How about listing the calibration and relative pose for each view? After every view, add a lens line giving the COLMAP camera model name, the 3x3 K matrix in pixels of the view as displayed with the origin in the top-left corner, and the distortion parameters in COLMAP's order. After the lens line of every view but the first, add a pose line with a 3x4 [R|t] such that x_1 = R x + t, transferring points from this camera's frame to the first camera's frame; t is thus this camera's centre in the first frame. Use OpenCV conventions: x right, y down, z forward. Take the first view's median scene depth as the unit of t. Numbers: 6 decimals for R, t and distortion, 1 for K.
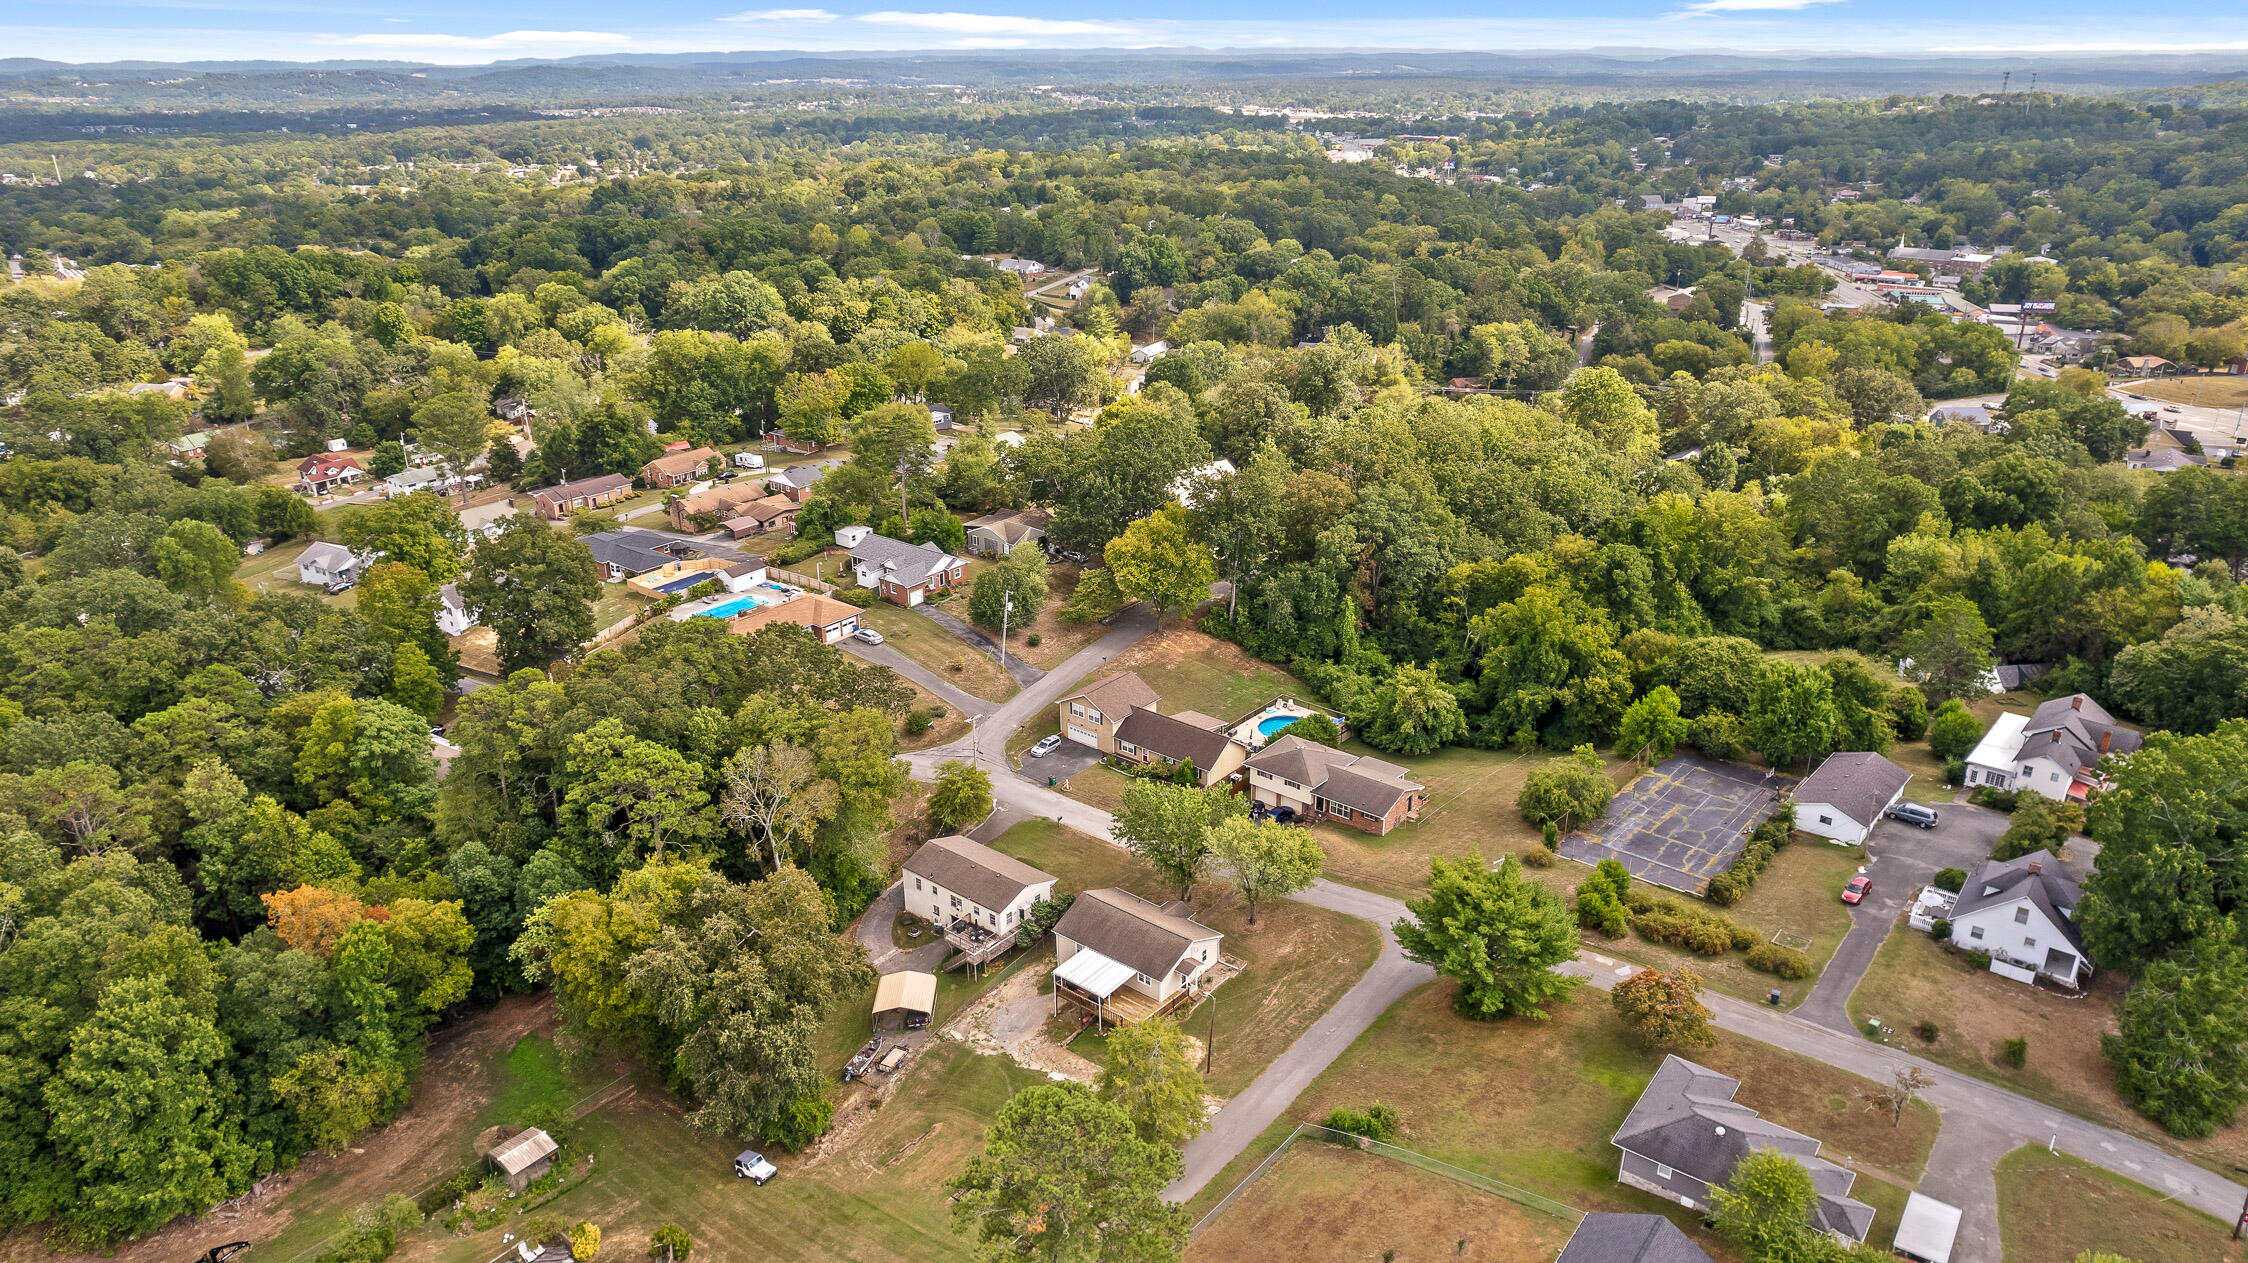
lens RADIAL K [[1439.4, 0, 1124.0], [0, 1439.4, 631.5], [0, 0, 1]] dist [-0.073284, 0.063141]
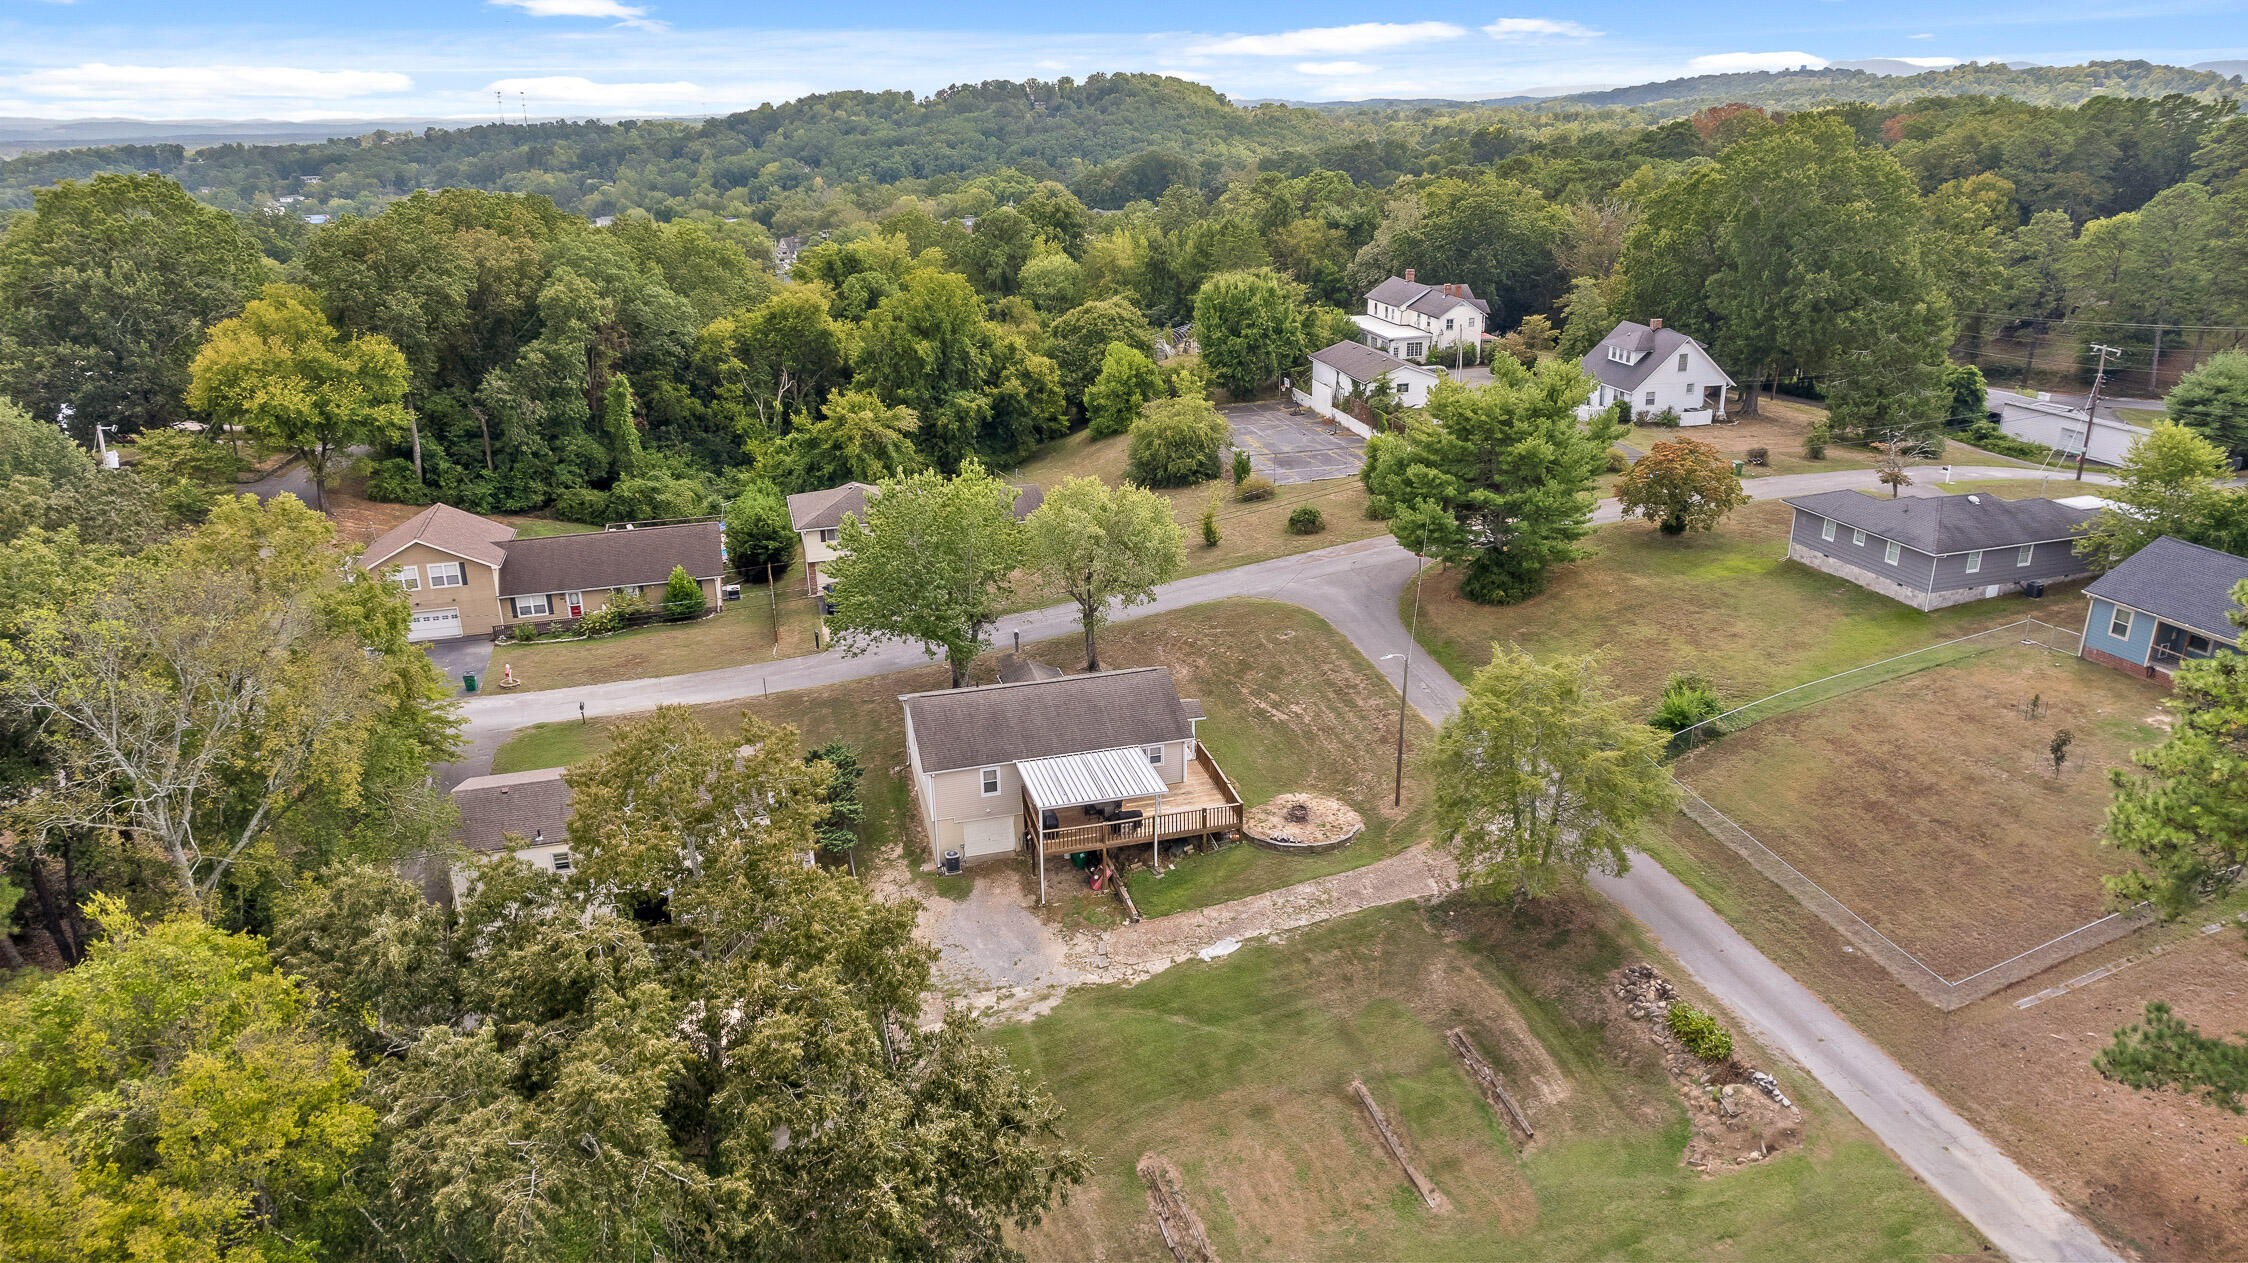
lens RADIAL K [[1437.9, 0, 1124.0], [0, 1437.9, 631.5], [0, 0, 1]] dist [-0.059116, 0.027977]
pose [[0.574875, -0.284474, 0.767198, -0.290144], [0.313606, 0.942621, 0.114530, 0.098877], [-0.755758, 0.174757, 0.631102, 0.487054]]
